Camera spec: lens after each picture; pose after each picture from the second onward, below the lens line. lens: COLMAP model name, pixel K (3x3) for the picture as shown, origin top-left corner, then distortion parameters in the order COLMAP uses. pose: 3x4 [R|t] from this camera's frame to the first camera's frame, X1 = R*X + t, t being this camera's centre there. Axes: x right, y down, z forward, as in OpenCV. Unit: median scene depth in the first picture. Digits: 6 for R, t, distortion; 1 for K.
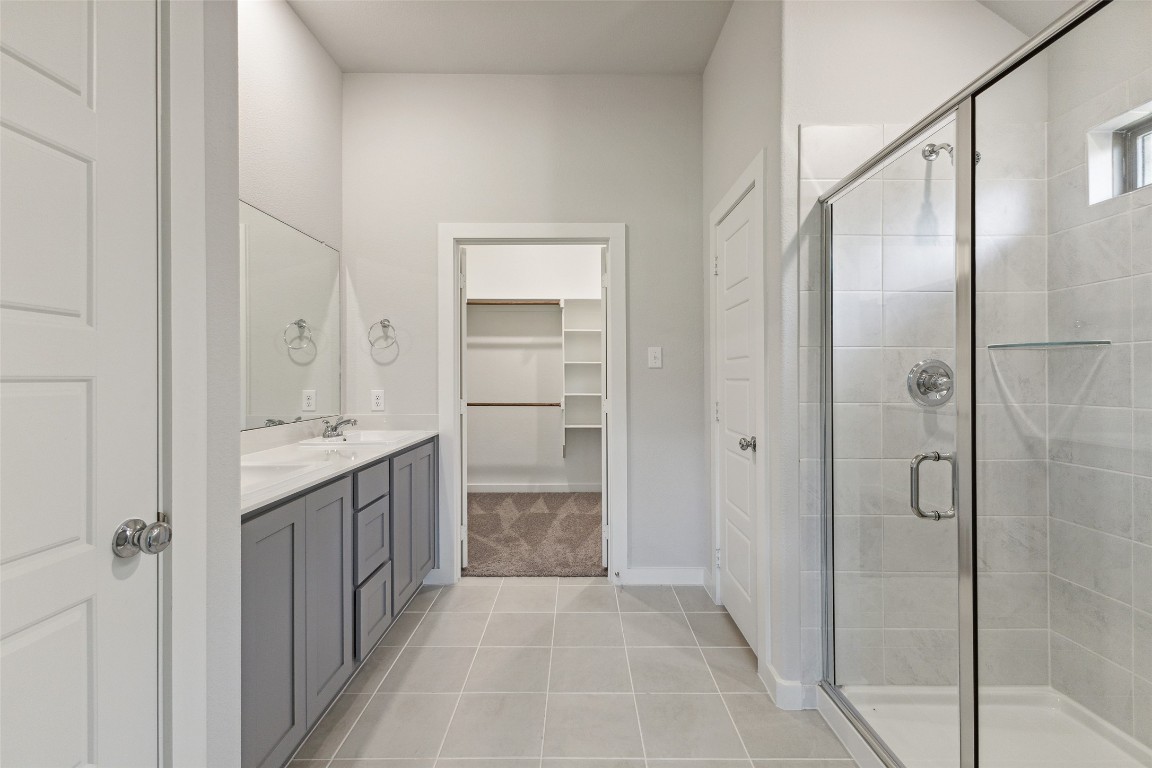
lens RADIAL K [[502.6, 0, 577.2], [0, 502.6, 378.7], [0, 0, 1]] dist [0.010063, -0.000801]
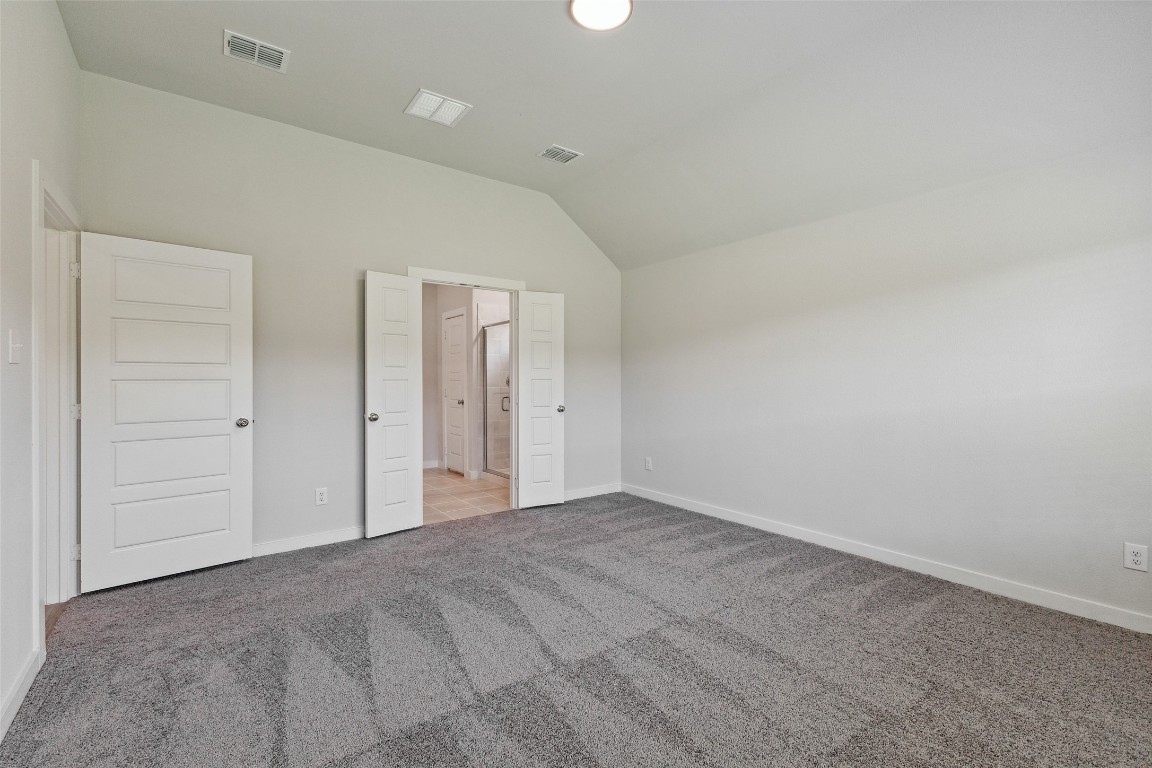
lens RADIAL K [[502.6, 0, 577.2], [0, 502.6, 378.7], [0, 0, 1]] dist [0.010063, -0.000801]
pose [[0.803217, 0.003455, 0.595676, -0.983366], [-0.001635, 0.999992, -0.003595, 0.002728], [-0.595684, 0.001913, 0.803216, -2.011482]]
